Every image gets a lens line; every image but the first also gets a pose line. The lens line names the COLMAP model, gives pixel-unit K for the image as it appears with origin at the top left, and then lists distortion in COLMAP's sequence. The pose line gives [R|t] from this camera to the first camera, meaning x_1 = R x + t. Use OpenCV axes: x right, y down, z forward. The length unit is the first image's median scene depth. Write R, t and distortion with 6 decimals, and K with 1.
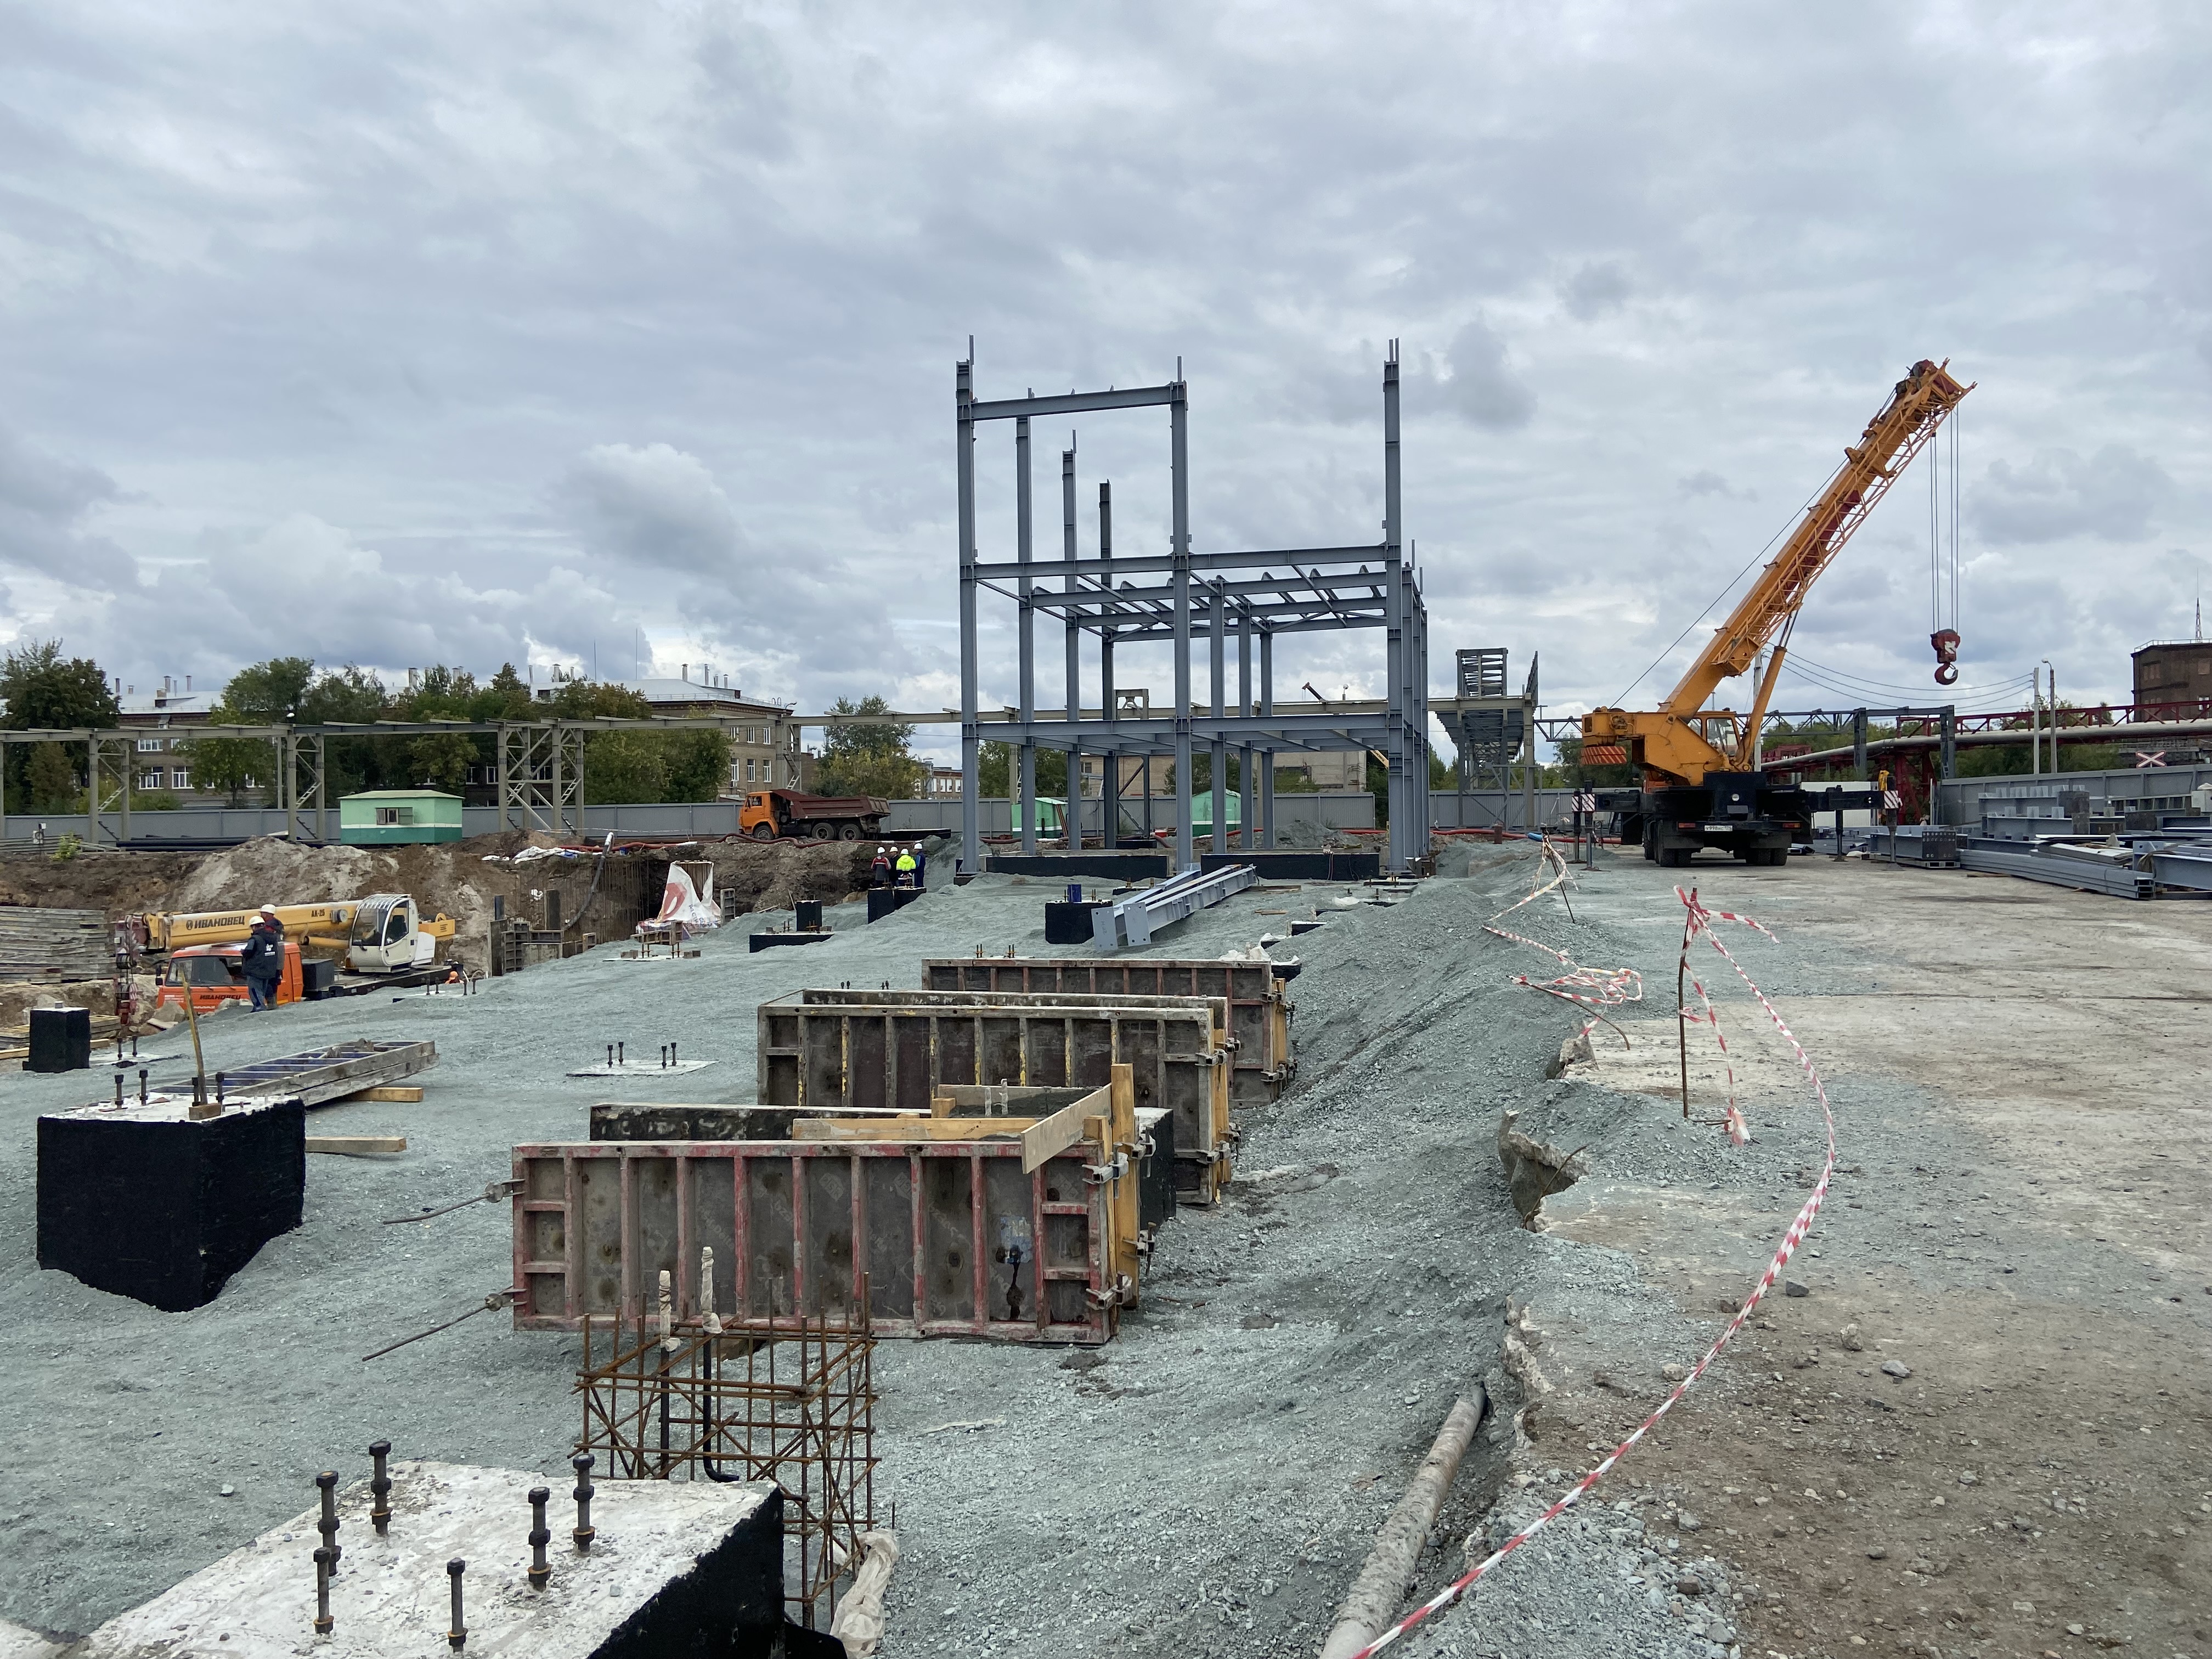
lens RADIAL K [[1658.4, 0, 1118.4], [0, 1658.4, 800.2], [0, 0, 1]] dist [0.127576, -0.154708]
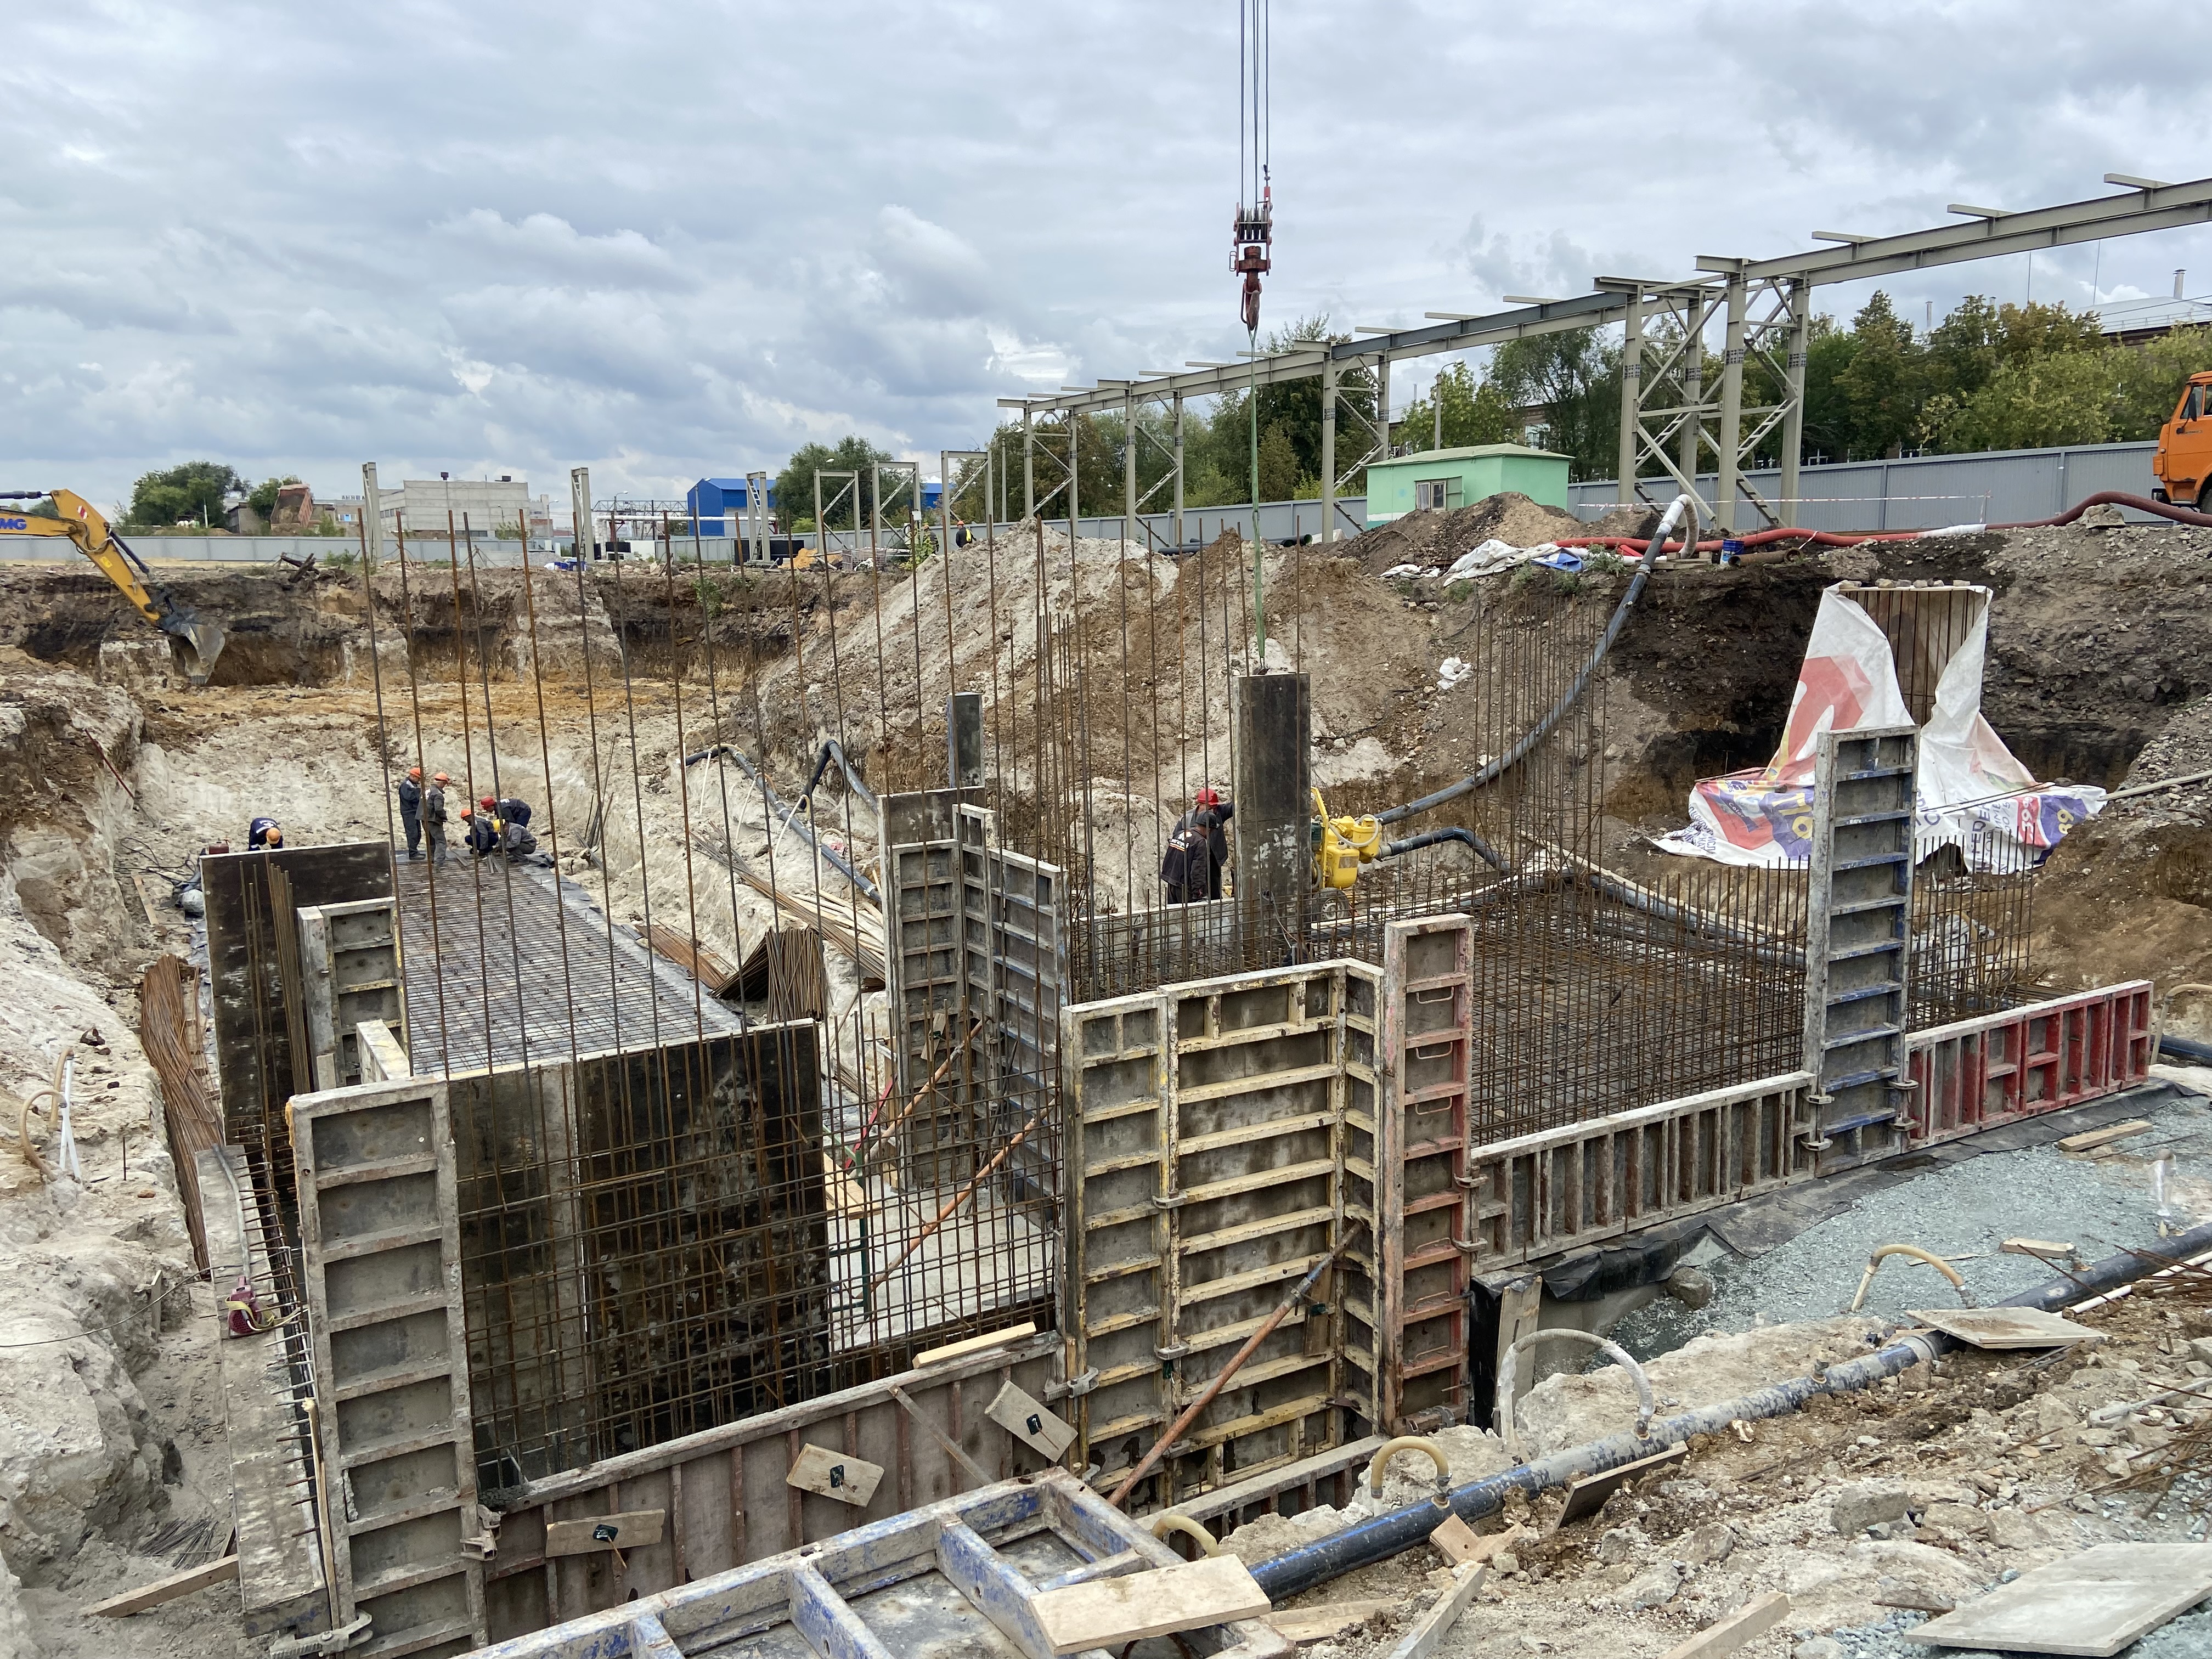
lens RADIAL K [[1658.4, 0, 1123.7], [0, 1658.4, 799.3], [0, 0, 1]] dist [0.127576, -0.154708]
pose [[0.682560, 0.107179, -0.722927, -0.192849], [0.008282, 0.987990, 0.154296, 0.039616], [0.730782, -0.111304, 0.673475, 1.020026]]
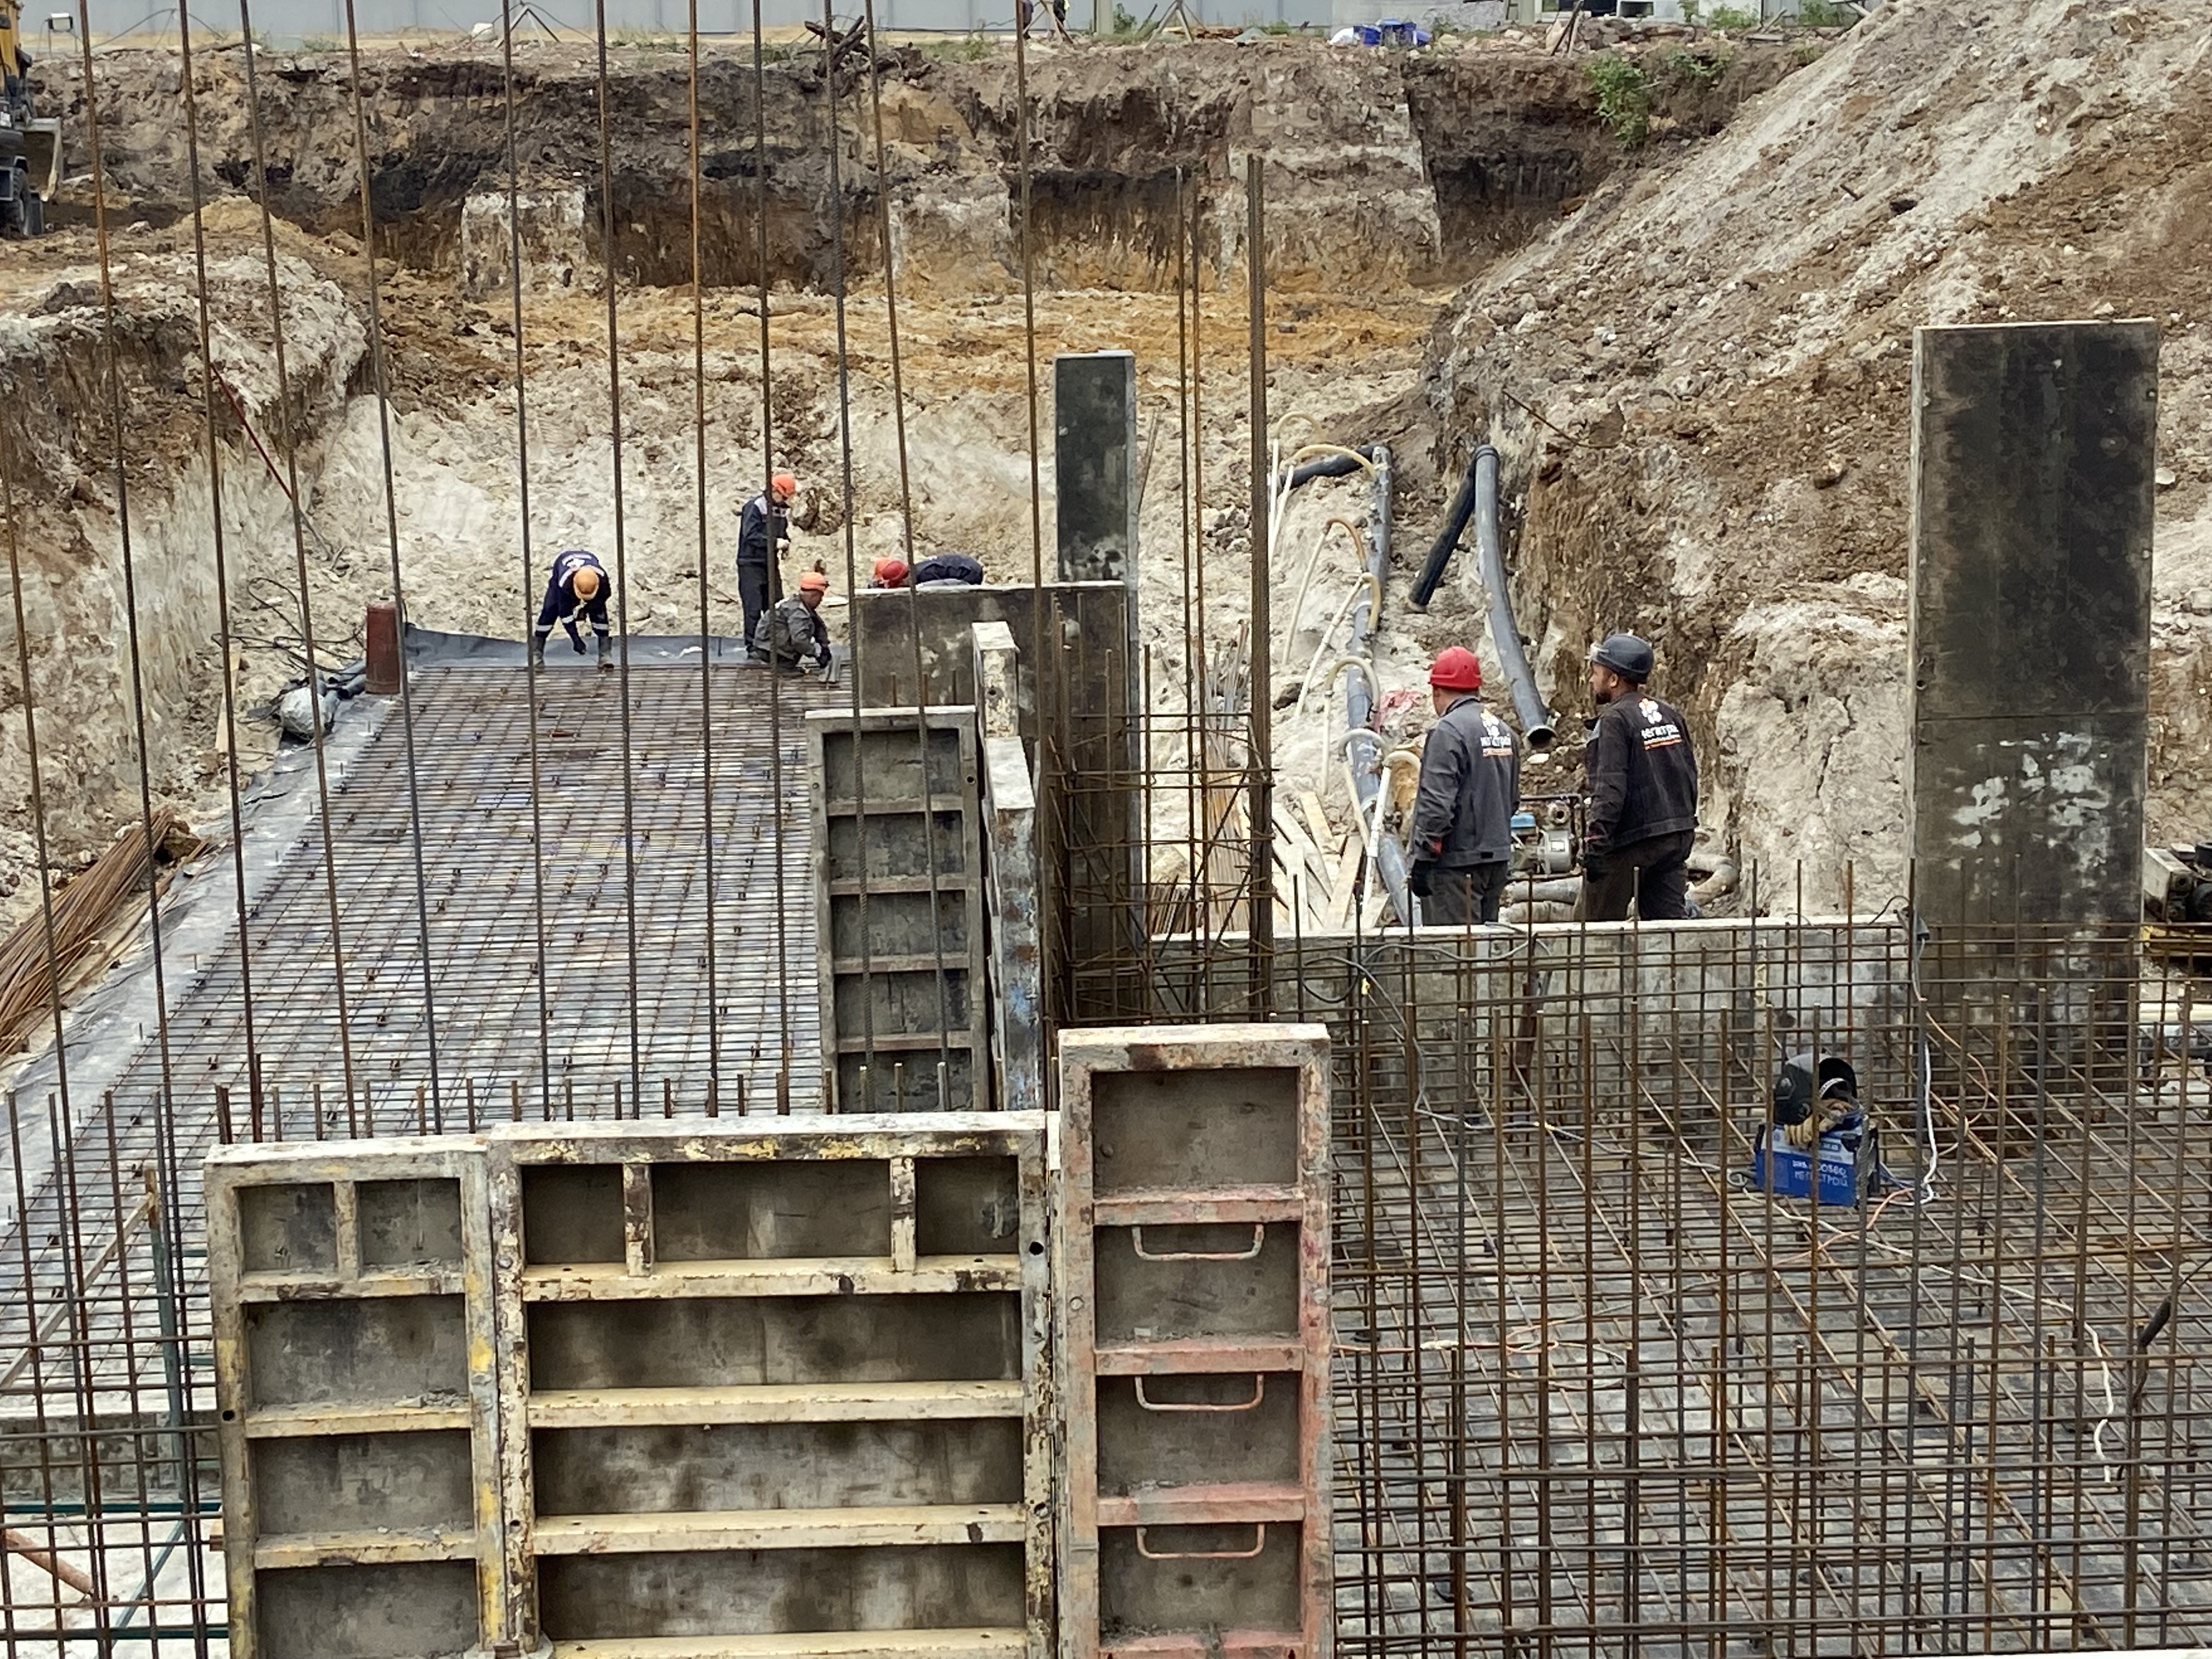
lens RADIAL K [[3799.5, 0, 1066.6], [0, 3799.5, 795.5], [0, 0, 1]] dist [0.108972, 0.000000]
pose [[0.263286, 0.193646, -0.945083, -0.158537], [0.020734, 0.978285, 0.206225, 0.040980], [0.964495, -0.073891, 0.253554, 1.134437]]
